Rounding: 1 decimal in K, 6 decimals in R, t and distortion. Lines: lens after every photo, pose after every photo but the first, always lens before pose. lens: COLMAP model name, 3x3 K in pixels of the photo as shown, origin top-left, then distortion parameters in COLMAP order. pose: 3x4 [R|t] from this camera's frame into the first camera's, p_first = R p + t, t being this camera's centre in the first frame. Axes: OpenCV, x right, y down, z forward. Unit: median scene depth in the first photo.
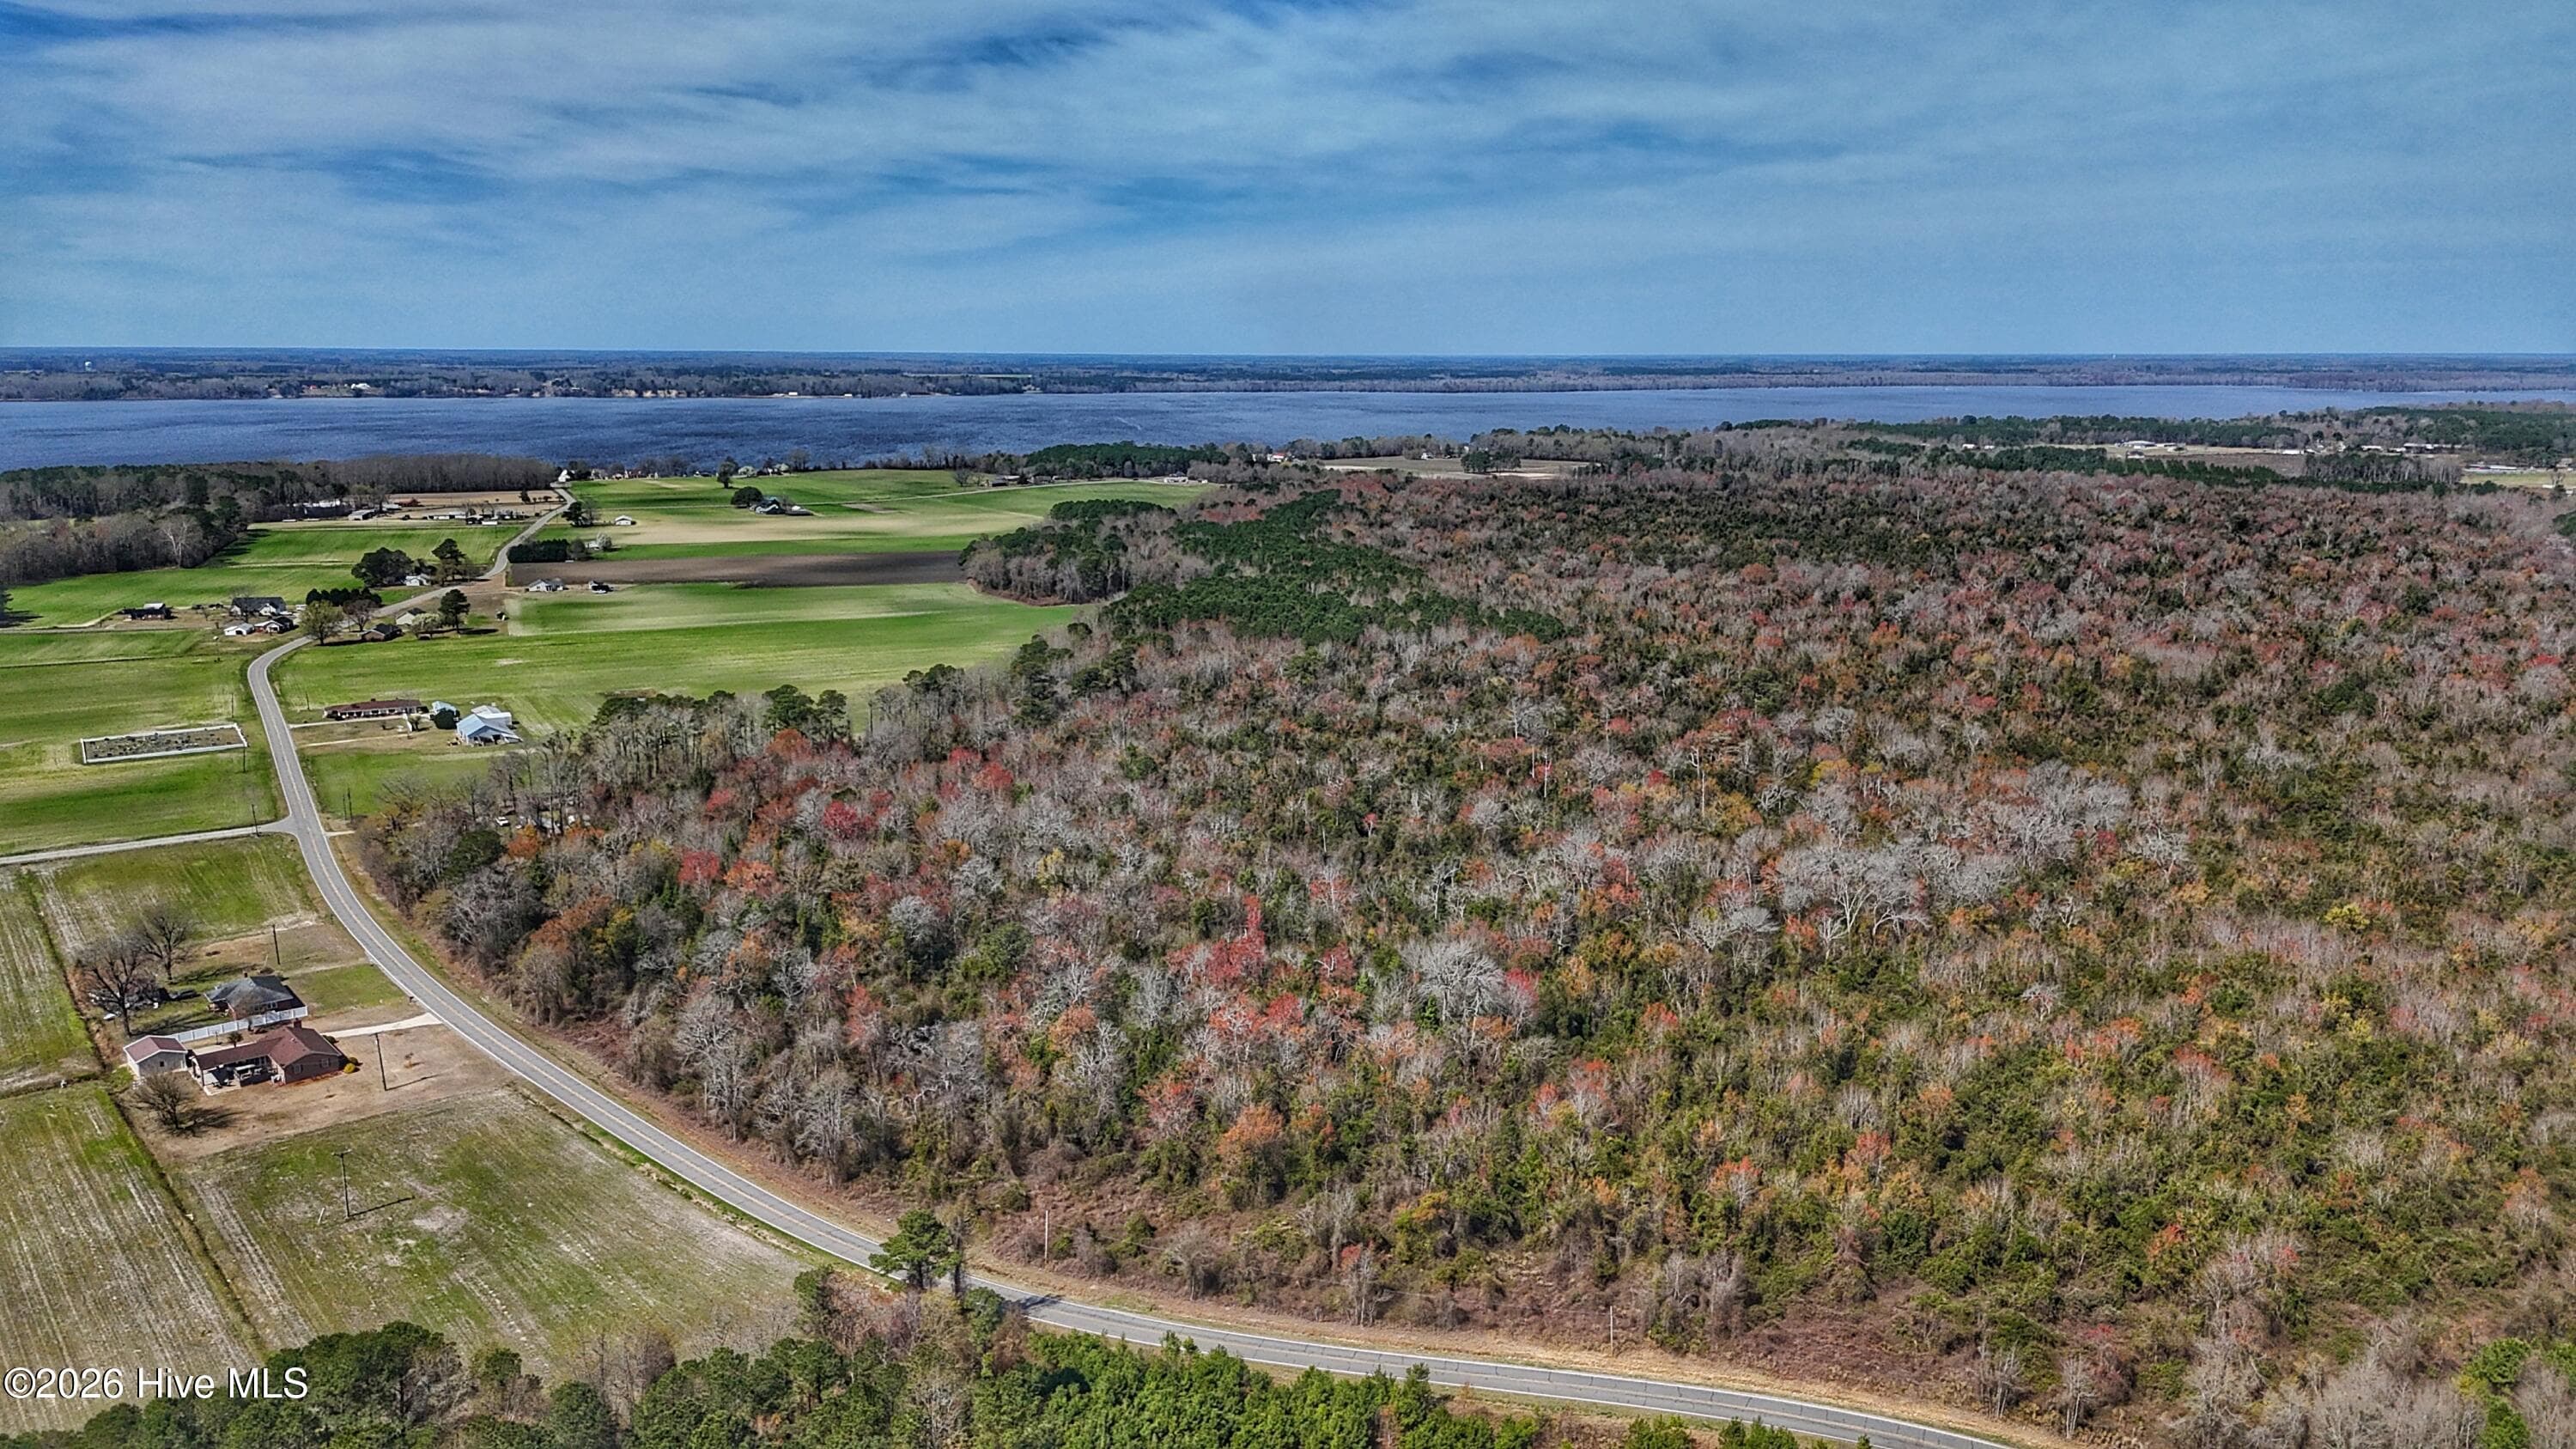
lens RADIAL K [[1920.8, 0, 1288.0], [0, 1920.8, 724.5], [0, 0, 1]] dist [0.077233, -0.074404]
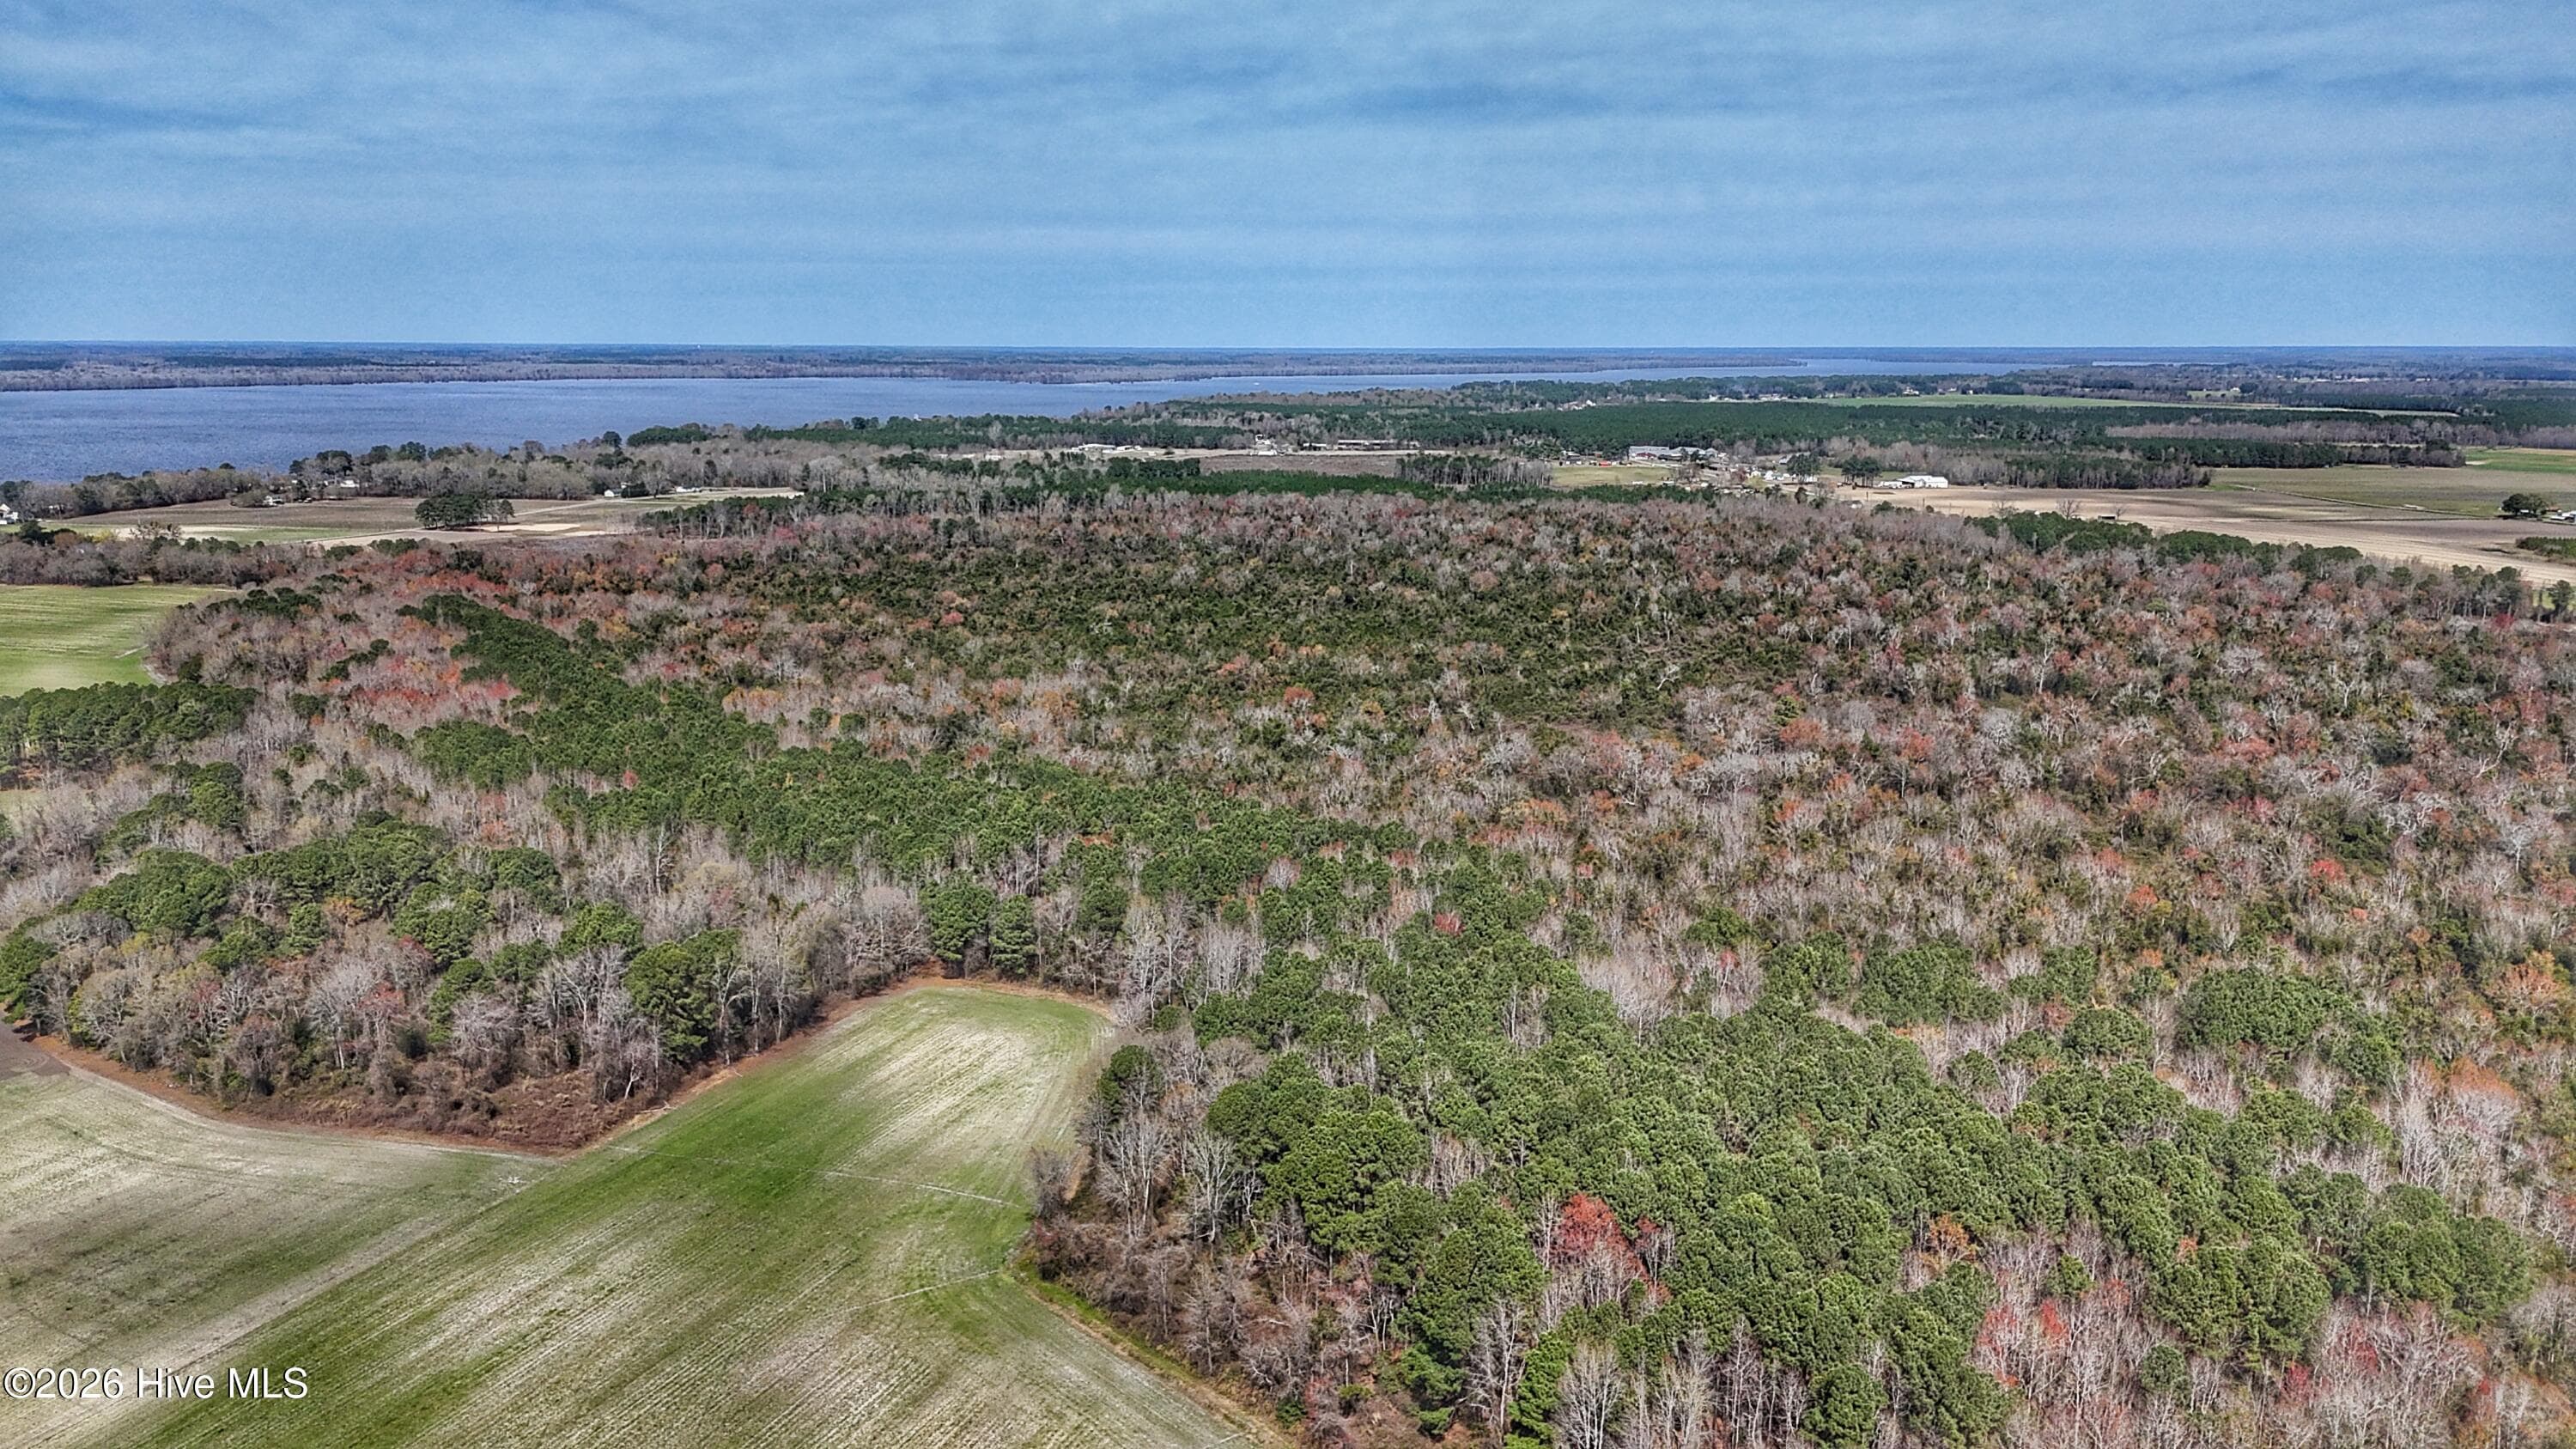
lens RADIAL K [[1885.1, 0, 1279.5], [0, 1885.1, 773.5], [0, 0, 1]] dist [0.071815, -0.070700]
pose [[0.741685, -0.150689, 0.653603, -0.415850], [0.129162, 0.988287, 0.081282, -0.225729], [-0.658195, 0.024135, 0.752461, 1.158788]]
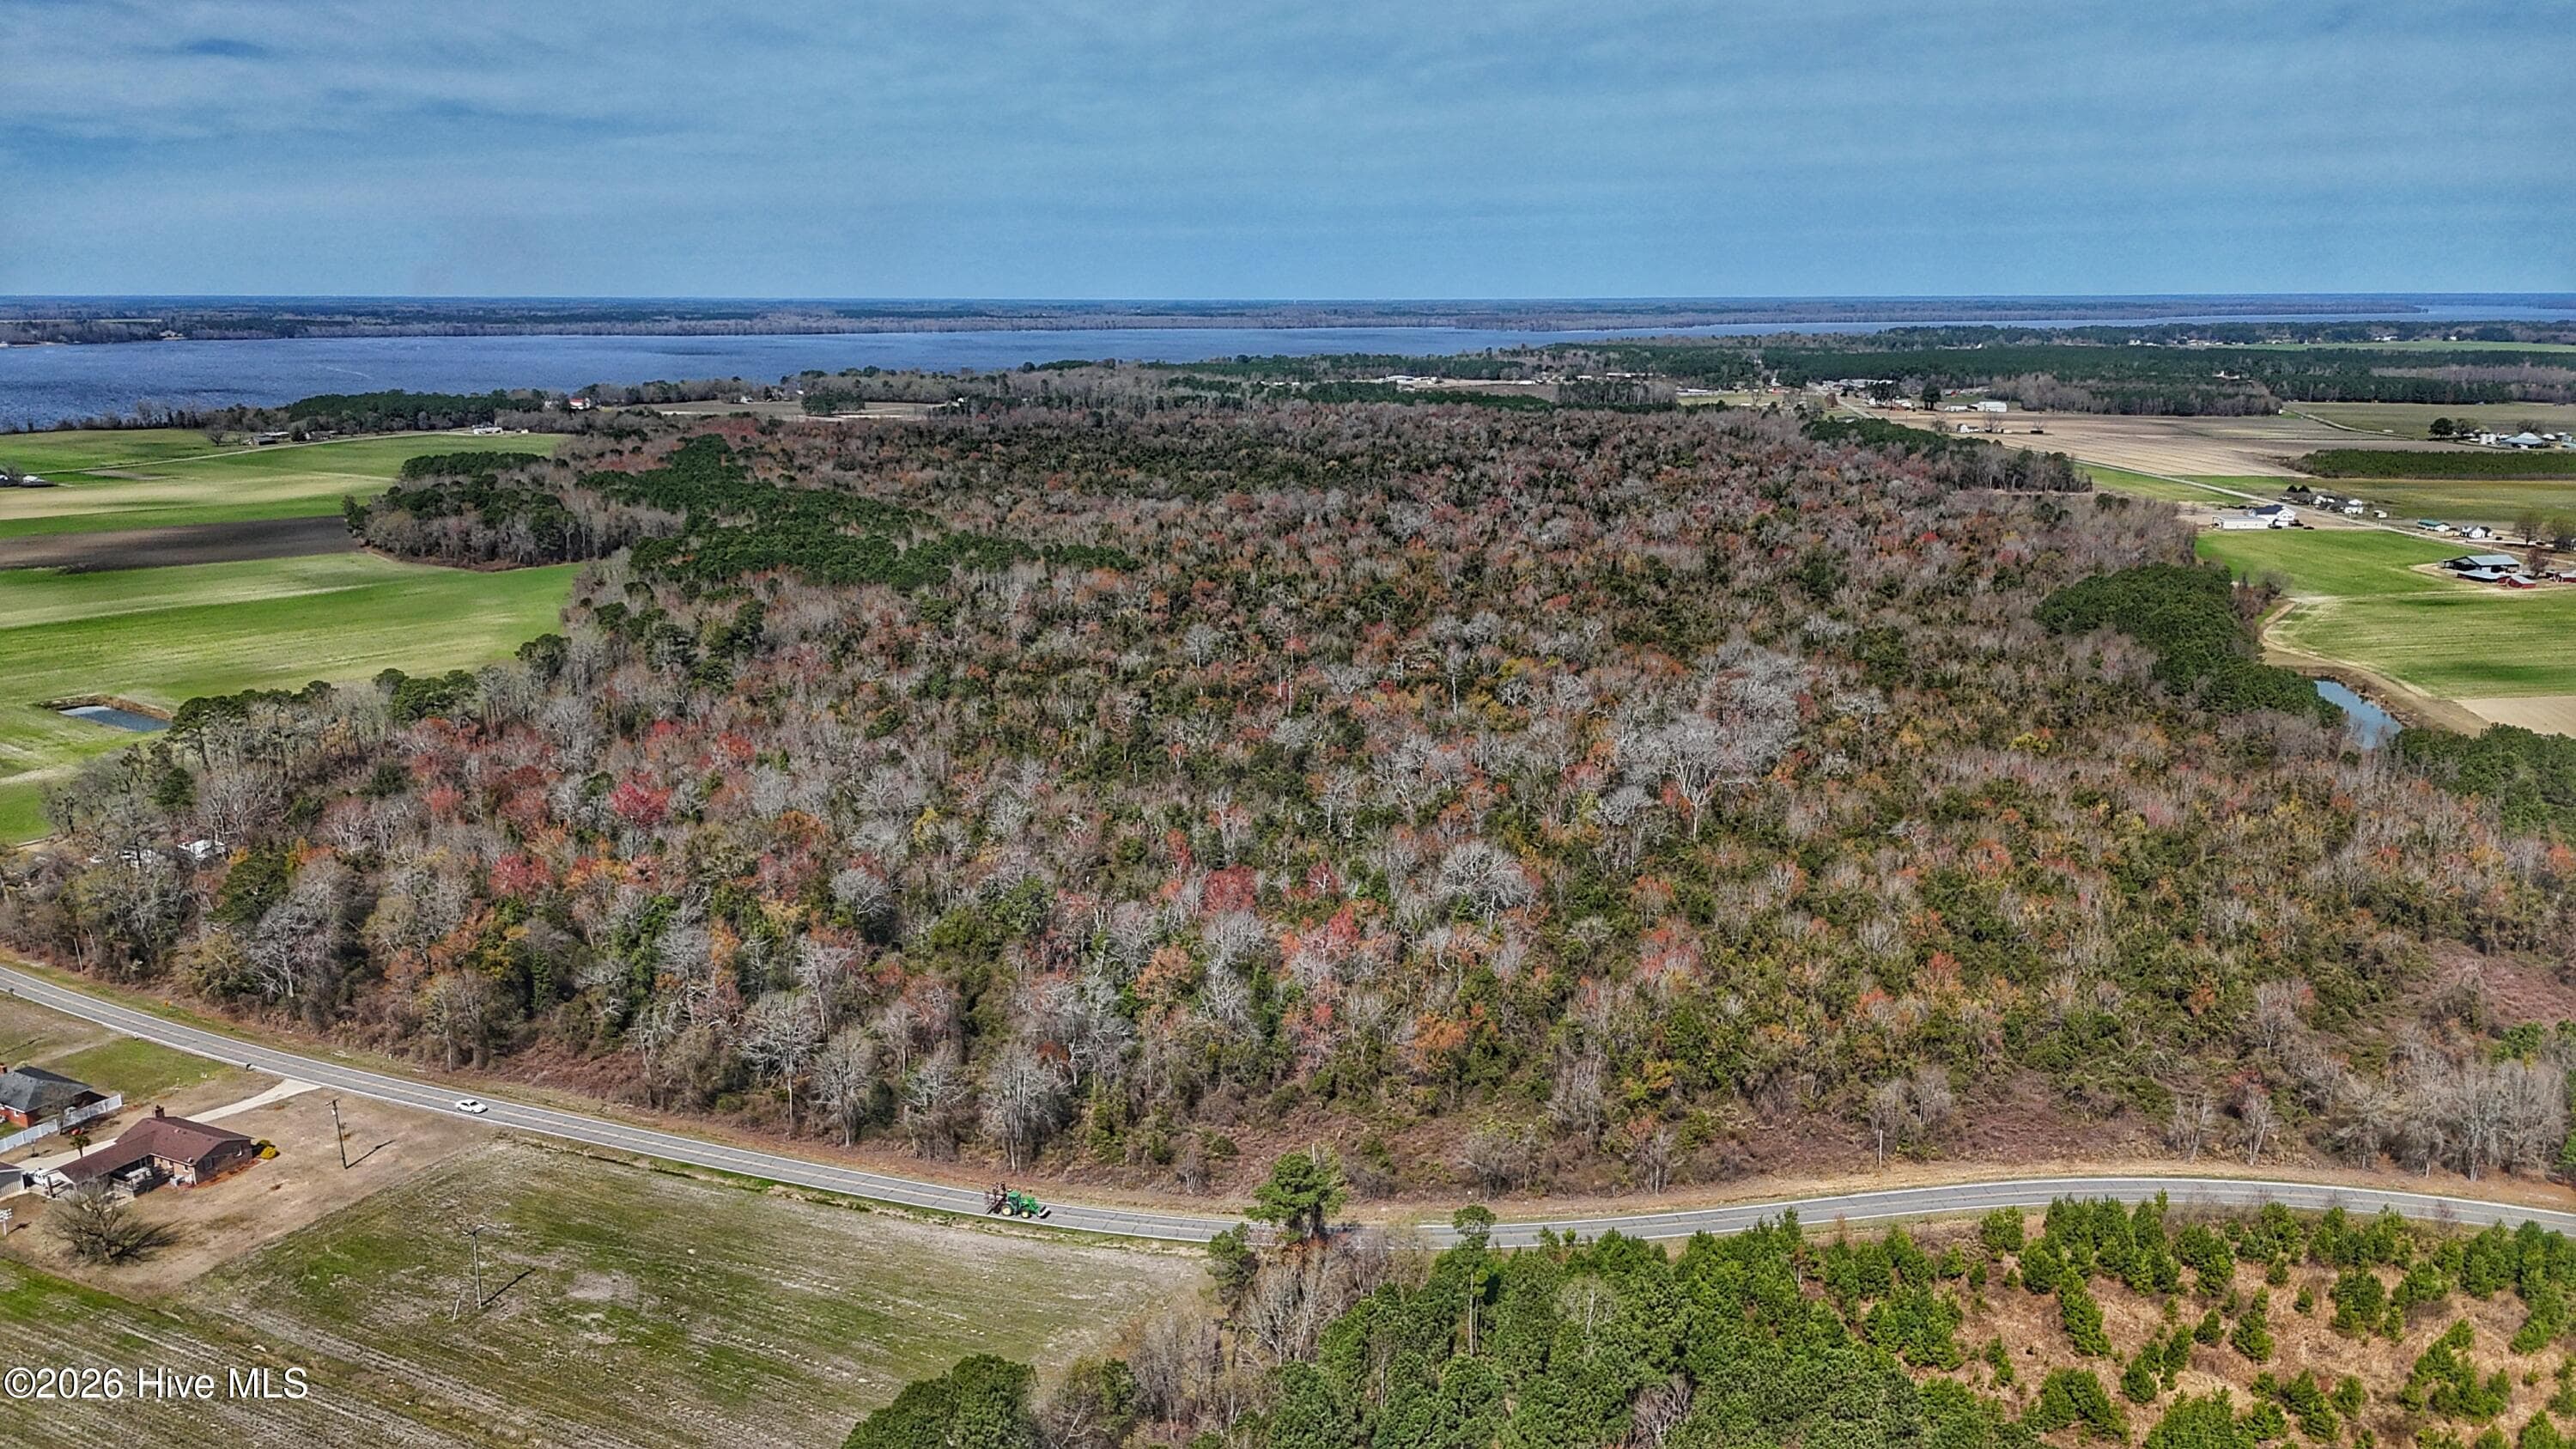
lens RADIAL K [[1931.6, 0, 1281.7], [0, 1931.6, 696.7], [0, 0, 1]] dist [0.075540, -0.072852]
pose [[0.918297, -0.084132, 0.386849, -0.260857], [0.079454, 0.996442, 0.028101, -0.001625], [-0.387837, 0.004932, 0.921715, 0.058222]]
